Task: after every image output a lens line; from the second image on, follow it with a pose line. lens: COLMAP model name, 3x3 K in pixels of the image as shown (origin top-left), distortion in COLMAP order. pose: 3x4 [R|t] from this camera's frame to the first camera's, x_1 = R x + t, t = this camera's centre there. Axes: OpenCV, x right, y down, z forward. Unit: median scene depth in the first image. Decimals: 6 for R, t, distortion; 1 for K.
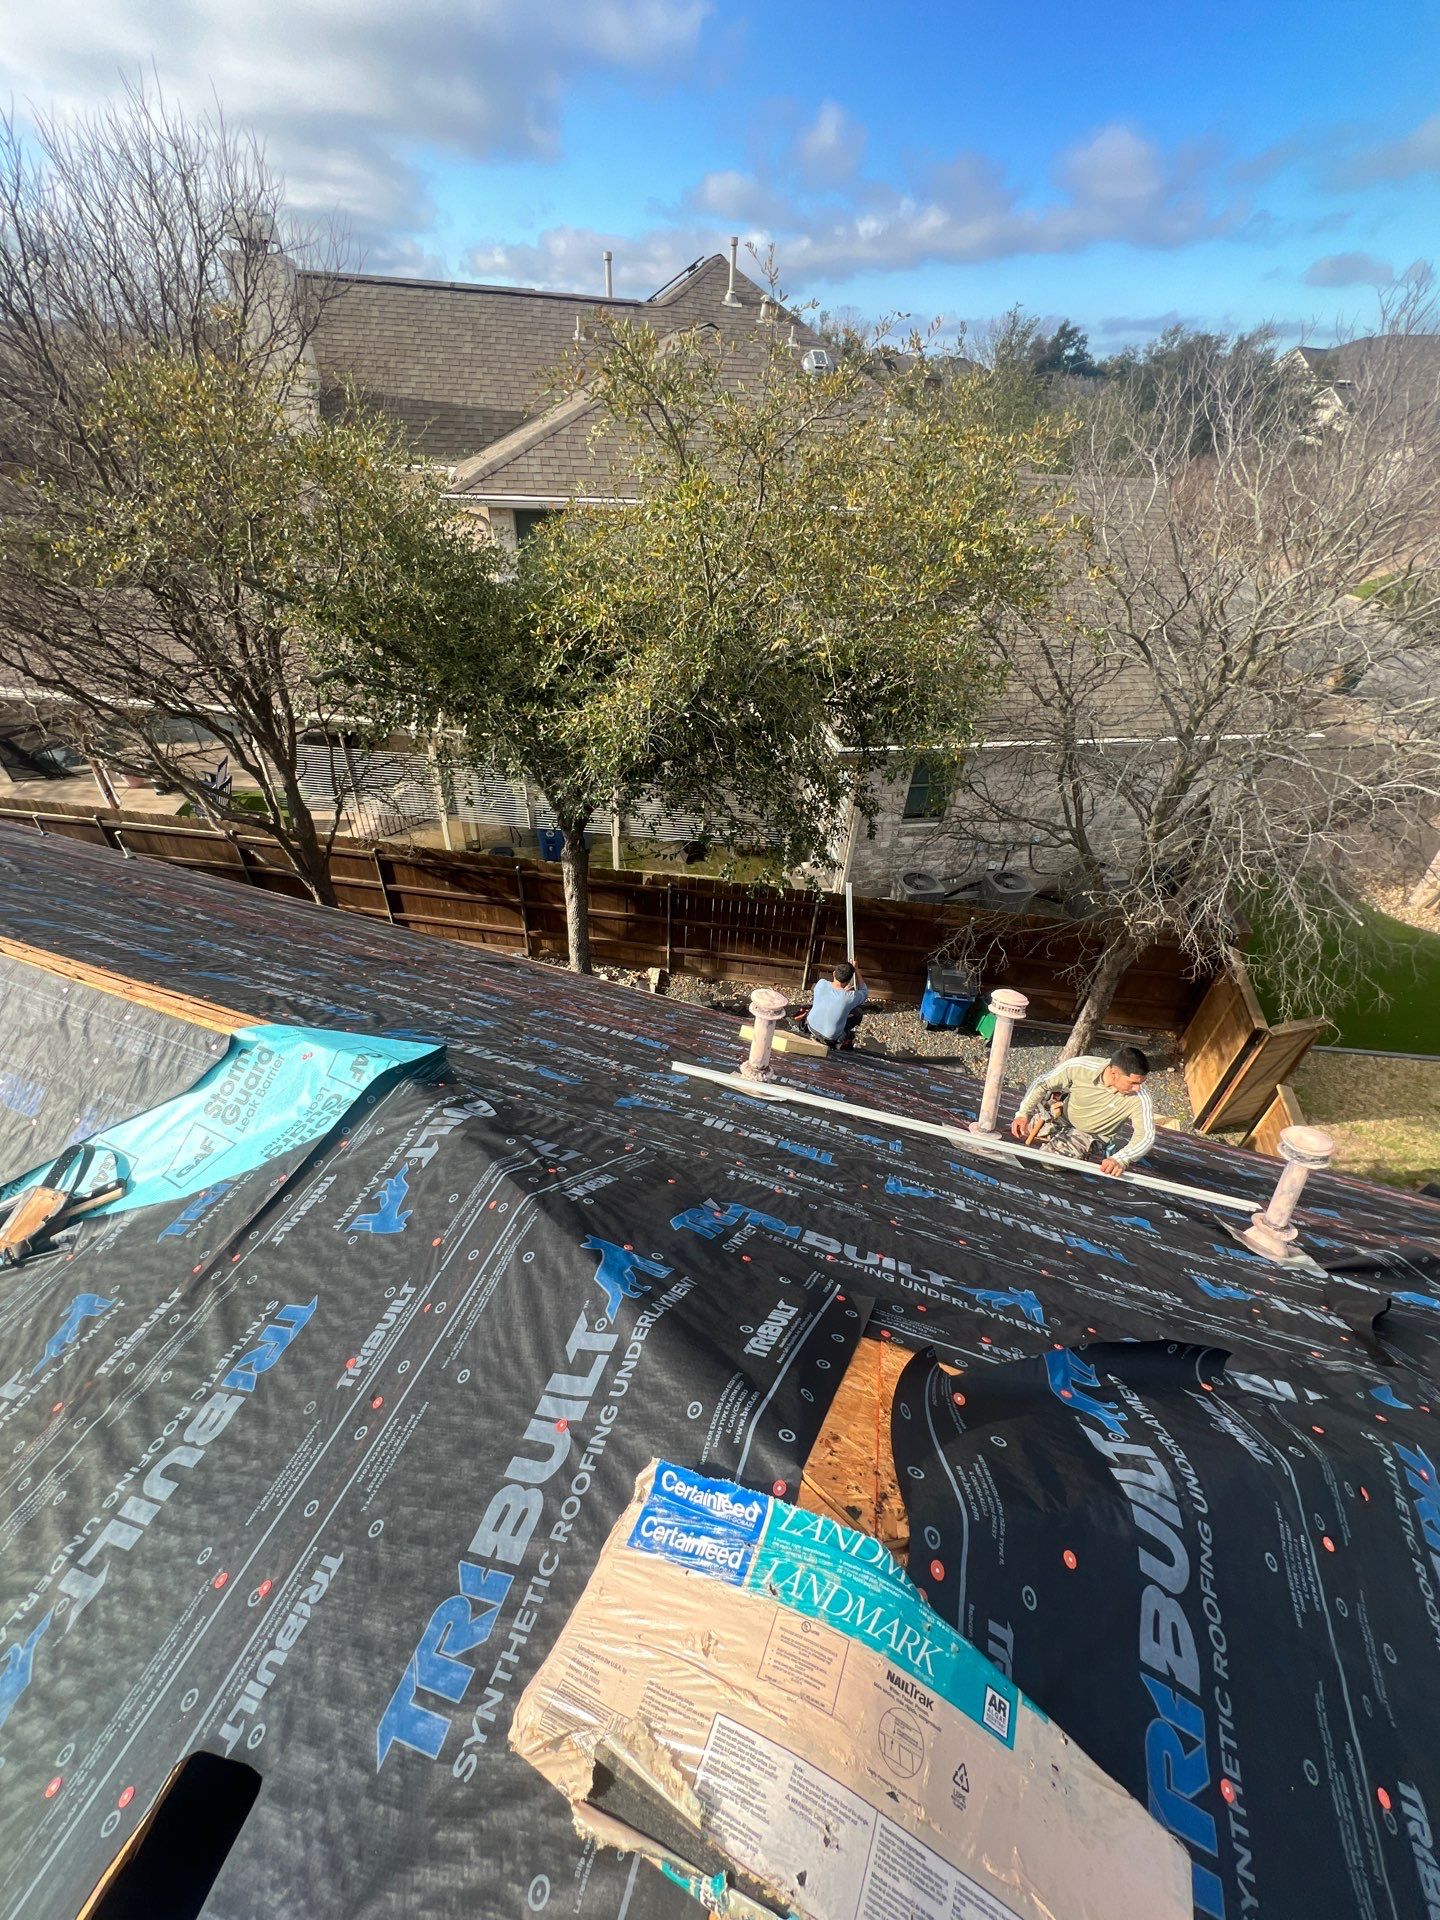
lens RADIAL K [[765.9, 0, 717.3], [0, 765.9, 967.7], [0, 0, 1]] dist [-0.004167, 0.000837]
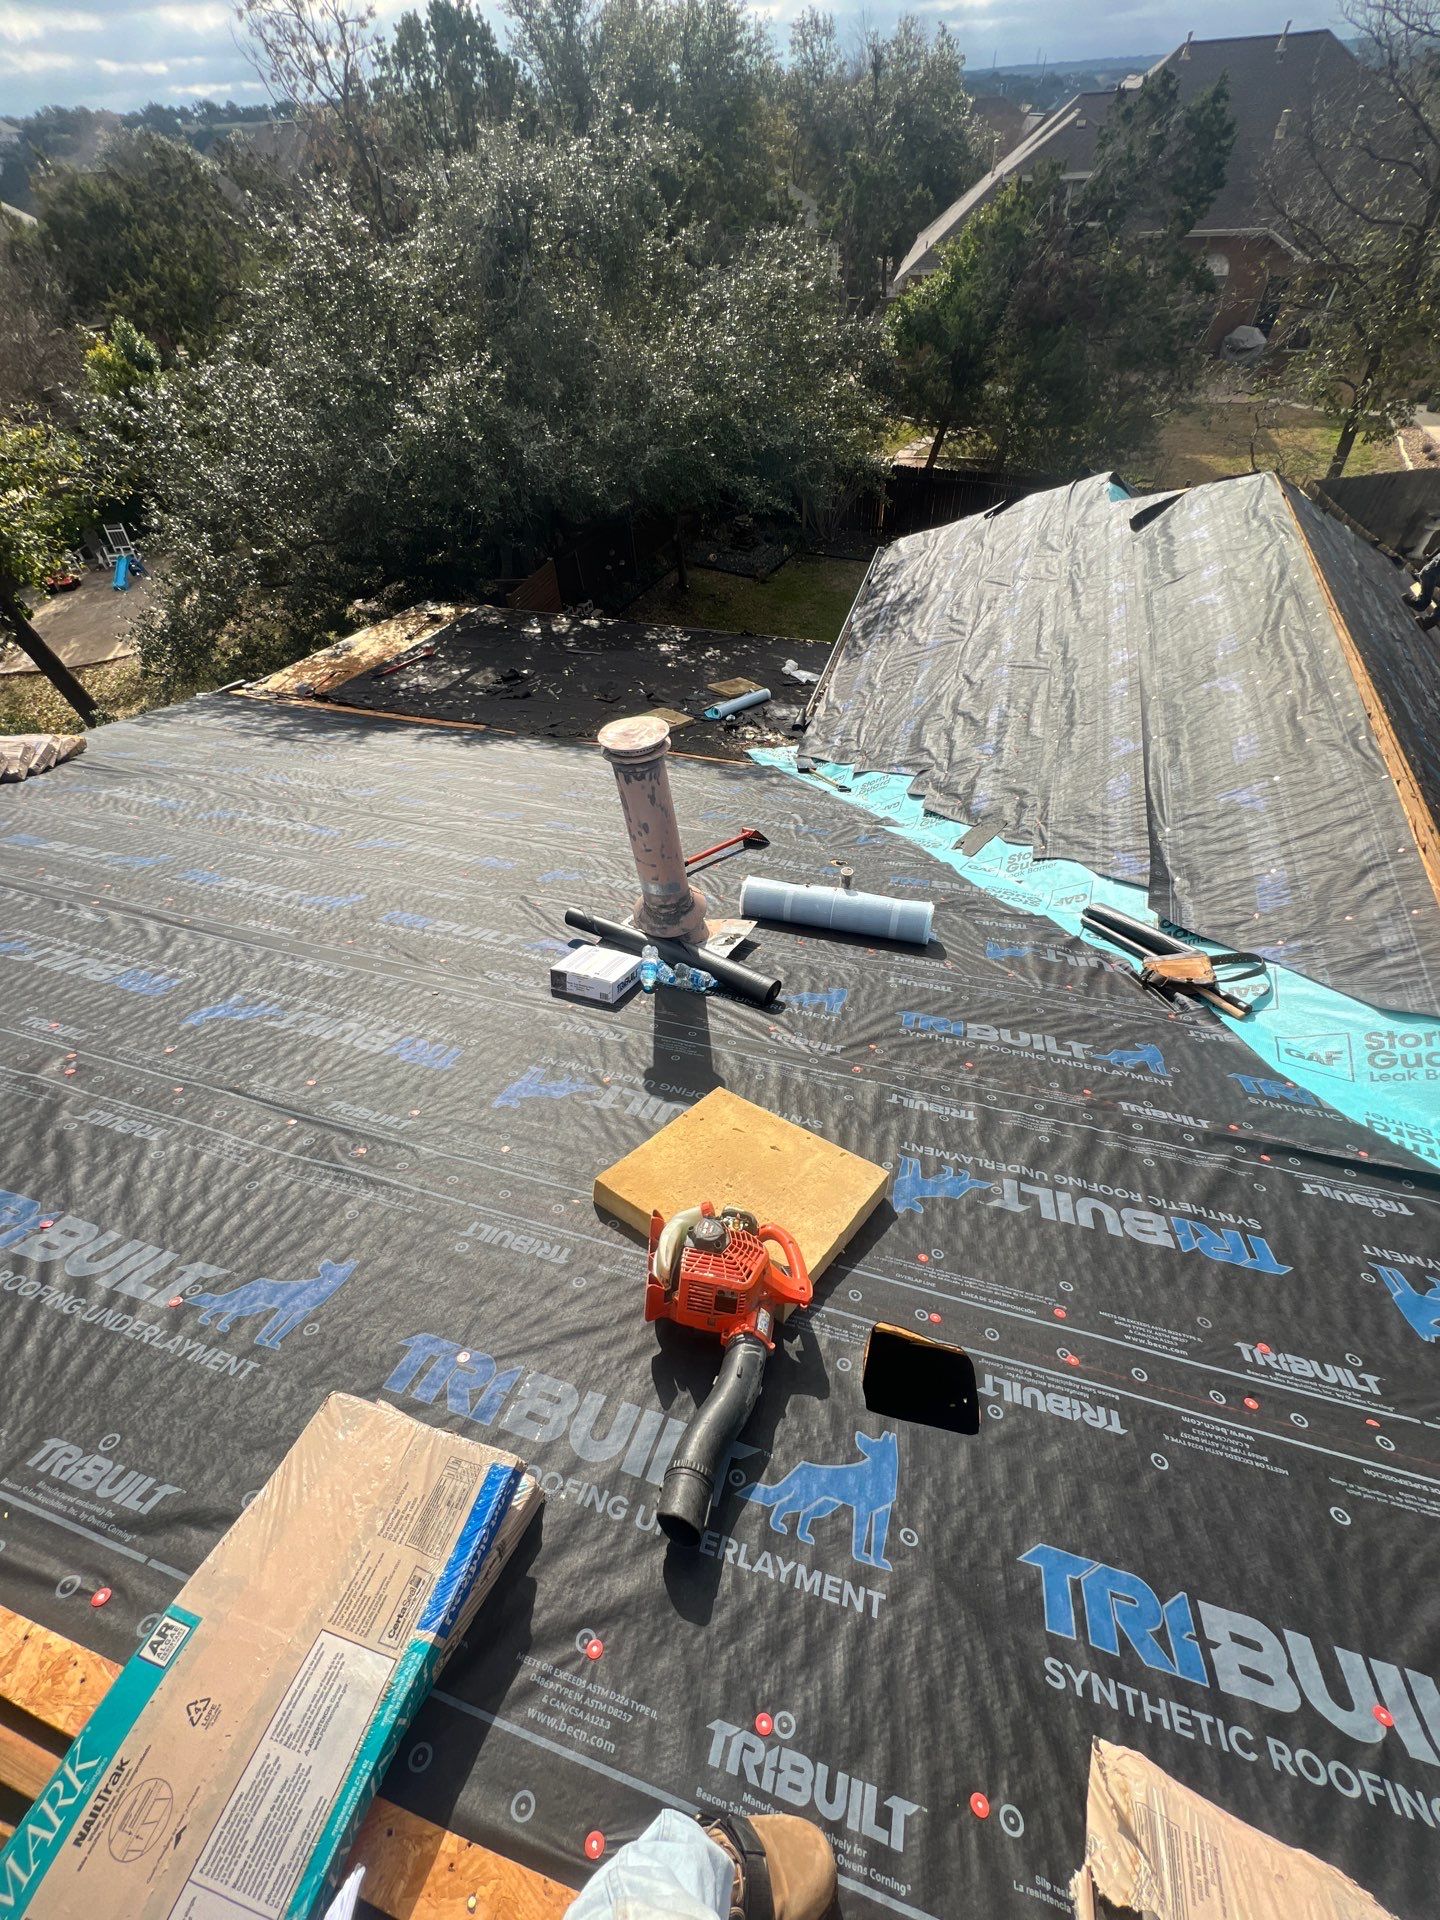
lens RADIAL K [[765.9, 0, 718.9], [0, 765.9, 962.0], [0, 0, 1]] dist [-0.004167, 0.000837]
pose [[0.024532, 0.713391, -0.700337, -0.102179], [-0.572122, 0.584501, 0.575356, 0.051254], [0.819801, 0.386564, 0.422486, -0.058792]]
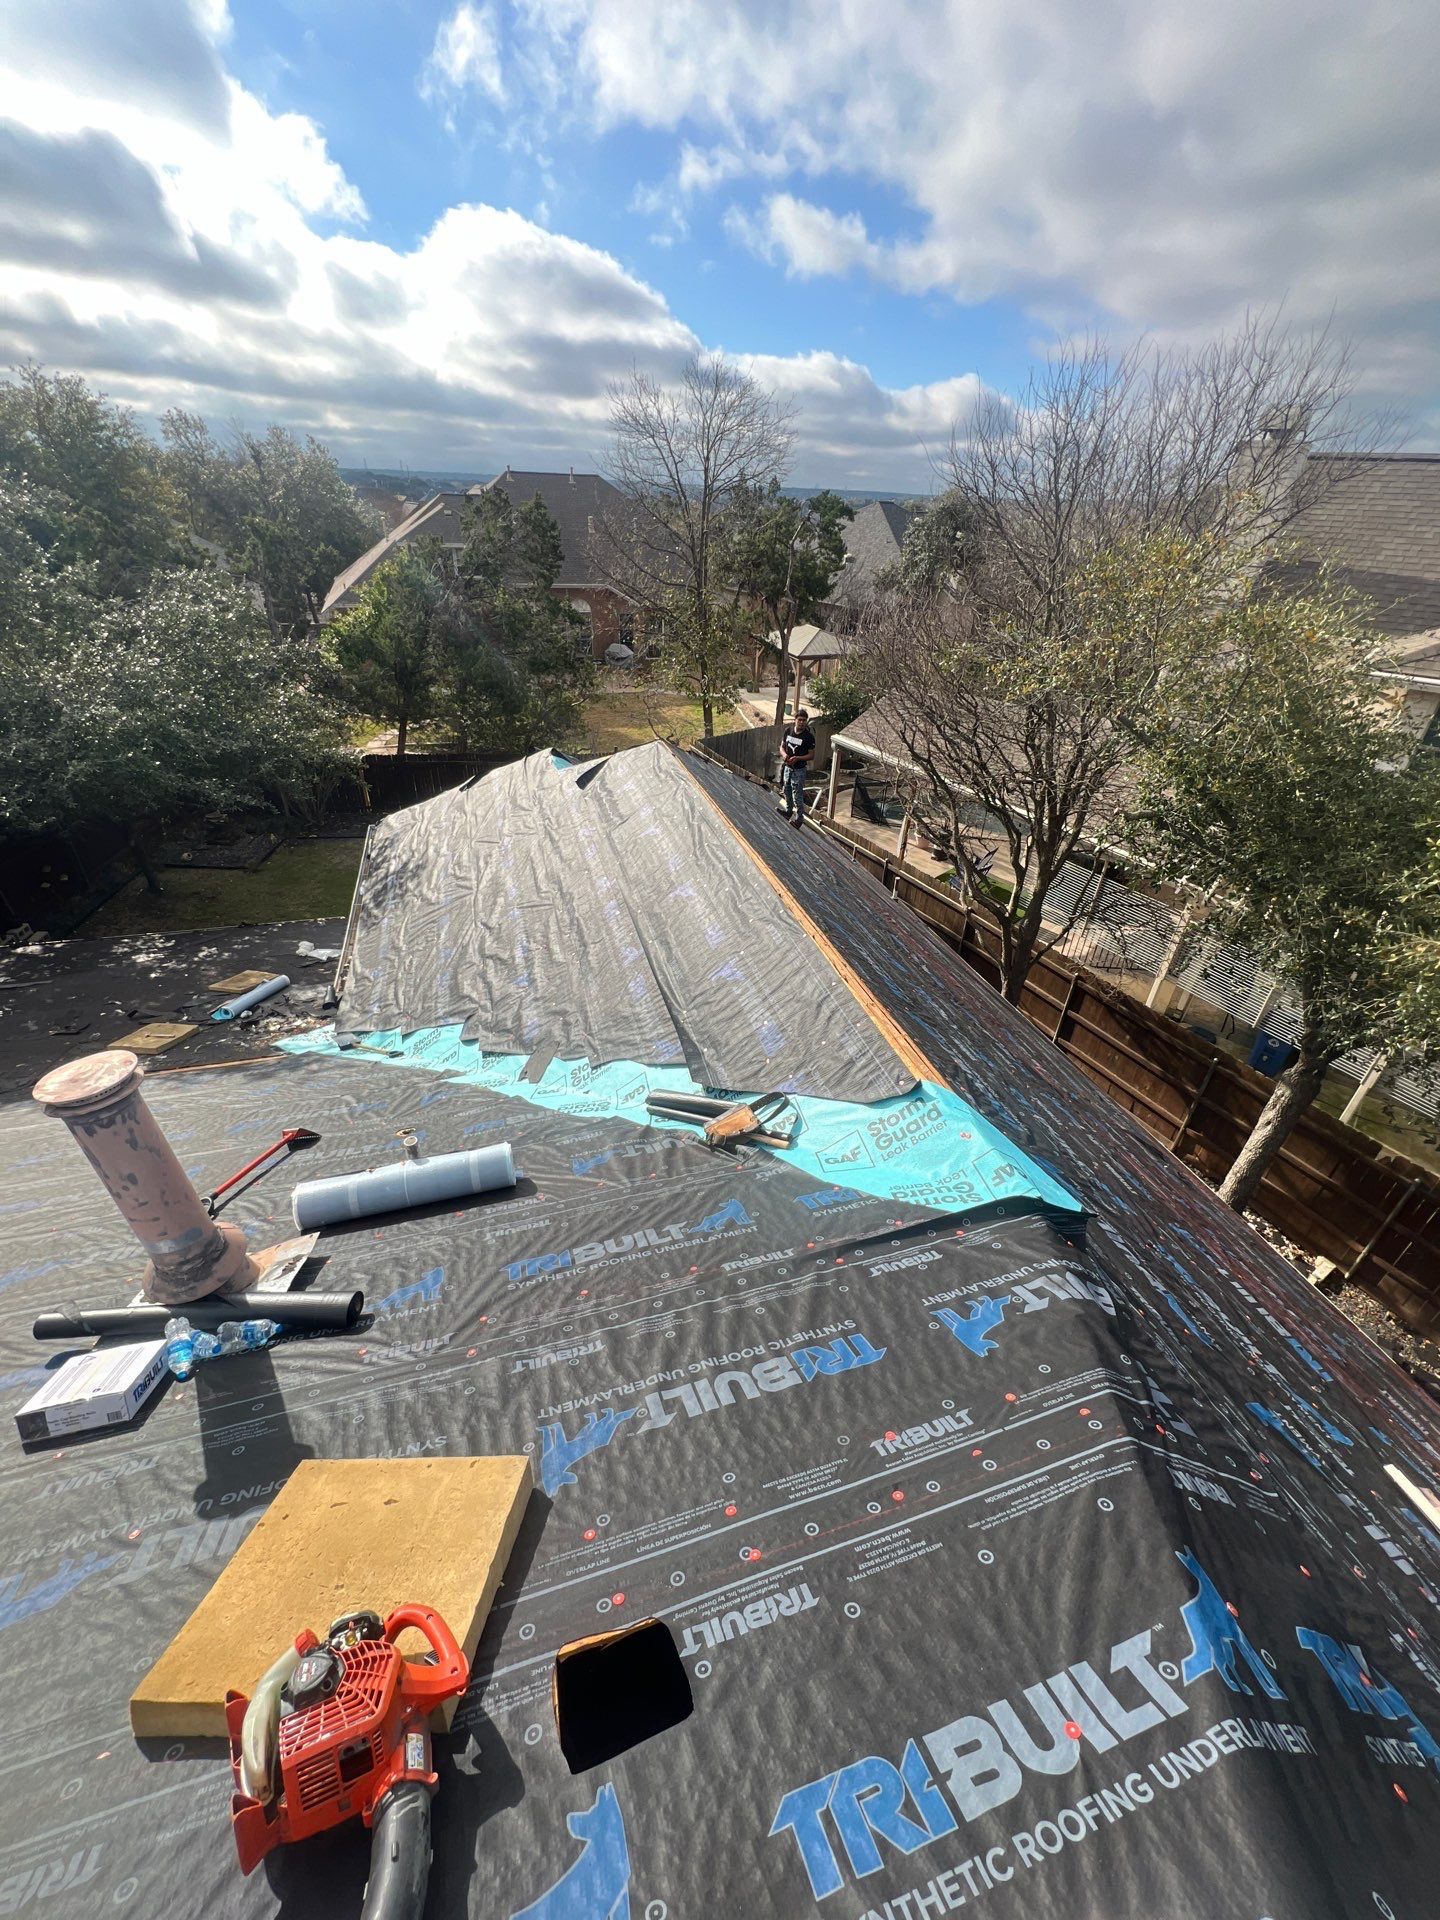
lens RADIAL K [[765.9, 0, 716.0], [0, 765.9, 967.0], [0, 0, 1]] dist [-0.004167, 0.000837]
pose [[0.584797, 0.405151, -0.702756, -0.083893], [-0.507015, 0.858822, 0.073214, 0.011861], [0.633205, 0.313492, 0.707654, -0.038816]]
